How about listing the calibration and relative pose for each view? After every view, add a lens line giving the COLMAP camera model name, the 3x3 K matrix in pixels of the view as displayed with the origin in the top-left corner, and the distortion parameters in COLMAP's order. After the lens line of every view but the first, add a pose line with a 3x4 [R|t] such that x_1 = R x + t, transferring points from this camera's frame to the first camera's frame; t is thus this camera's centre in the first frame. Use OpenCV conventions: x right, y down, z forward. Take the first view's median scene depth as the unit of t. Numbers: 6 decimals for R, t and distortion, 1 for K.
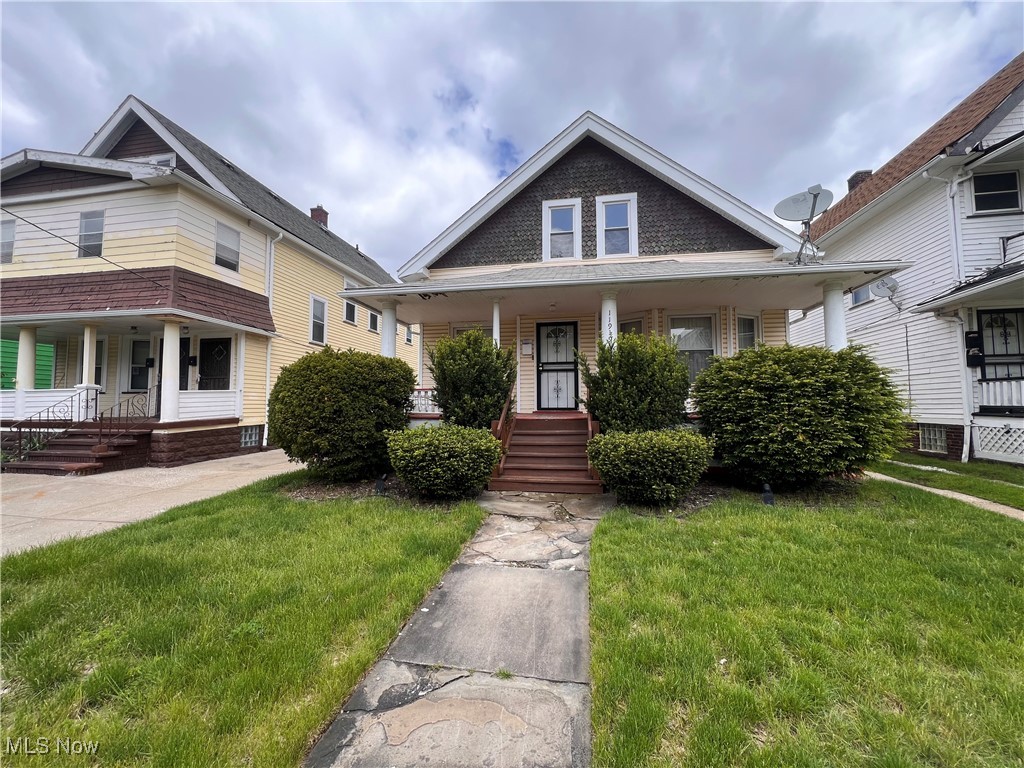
lens RADIAL K [[410.2, 0, 513.0], [0, 410.2, 386.7], [0, 0, 1]] dist [-0.002036, -0.000637]
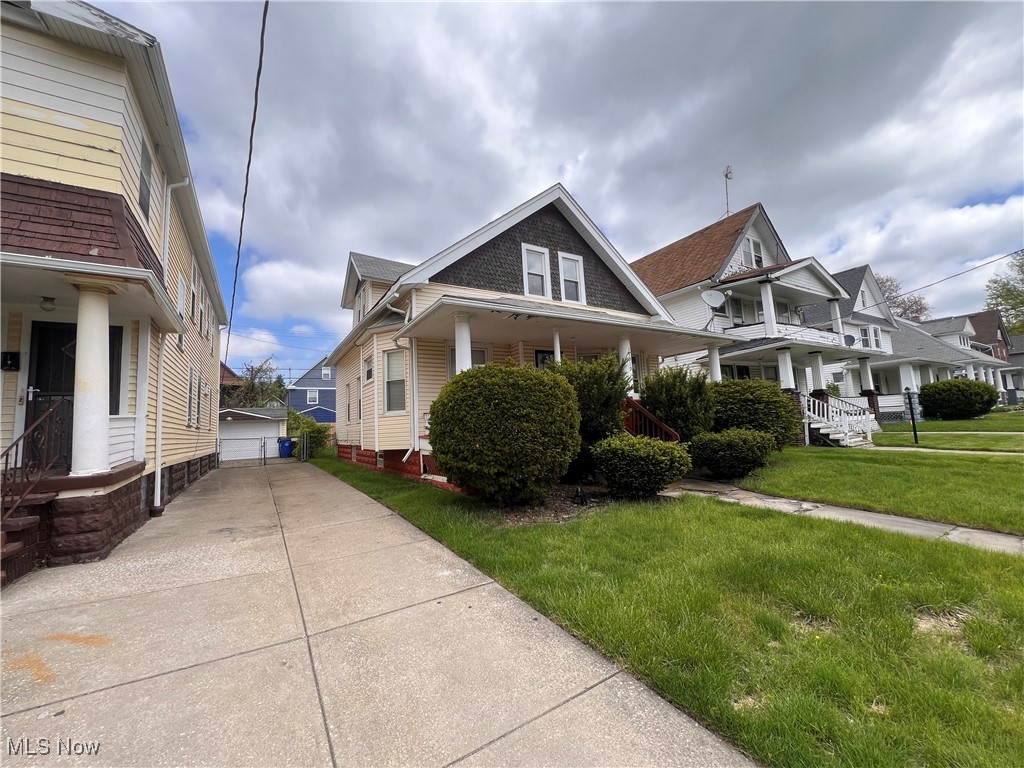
lens RADIAL K [[410.2, 0, 512.6], [0, 410.2, 380.8], [0, 0, 1]] dist [-0.002036, -0.000637]
pose [[0.746440, 0.038741, 0.664324, -0.705682], [0.010653, 0.997480, -0.070139, 0.006770], [-0.665367, 0.059432, 0.744147, 0.203513]]
